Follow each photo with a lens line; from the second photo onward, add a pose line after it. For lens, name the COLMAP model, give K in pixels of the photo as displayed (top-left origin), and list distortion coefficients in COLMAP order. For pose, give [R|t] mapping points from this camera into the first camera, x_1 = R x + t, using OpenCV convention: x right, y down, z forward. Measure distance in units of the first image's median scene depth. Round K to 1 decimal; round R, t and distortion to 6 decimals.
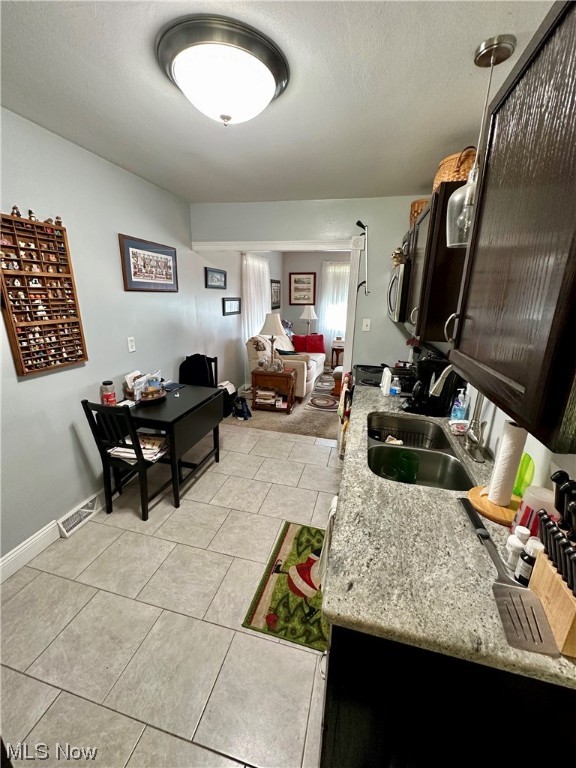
lens RADIAL K [[311.6, 0, 288.0], [0, 311.6, 384.0], [0, 0, 1]] dist [0.001013, 0.000085]
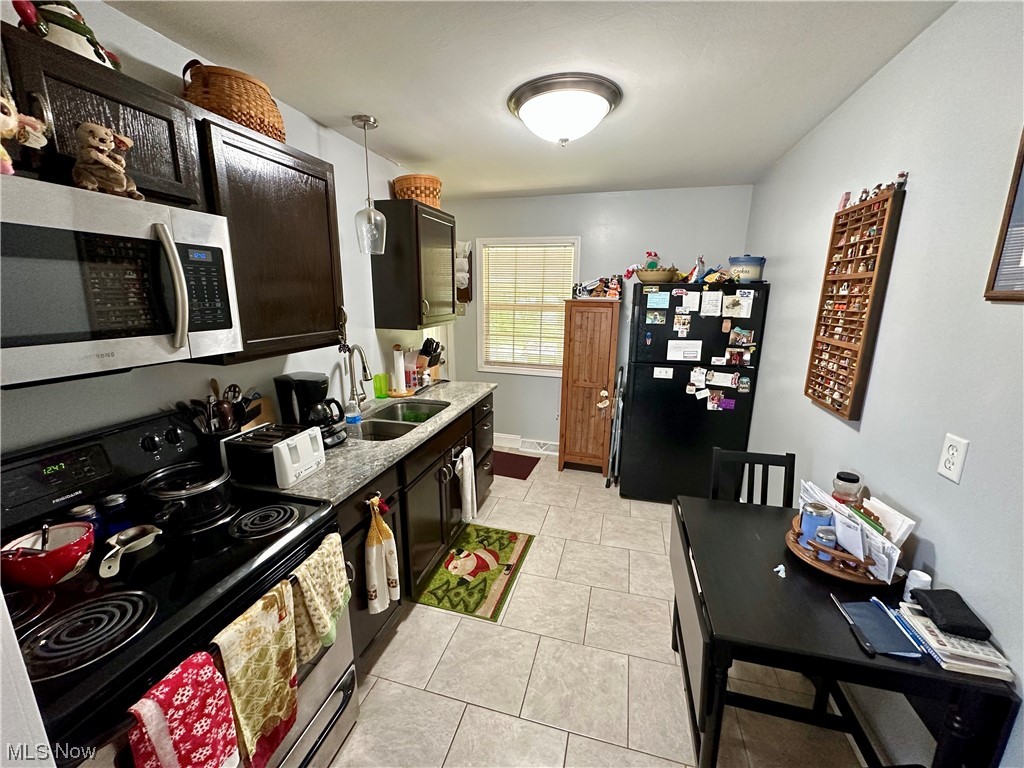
lens RADIAL K [[415.5, 0, 512.0], [0, 415.5, 384.0], [0, 0, 1]] dist [0.001013, 0.000085]
pose [[-0.999217, -0.034890, 0.018640, -0.042481], [-0.021702, 0.877495, 0.479095, -0.482070], [-0.033072, 0.478315, -0.877565, 1.654436]]
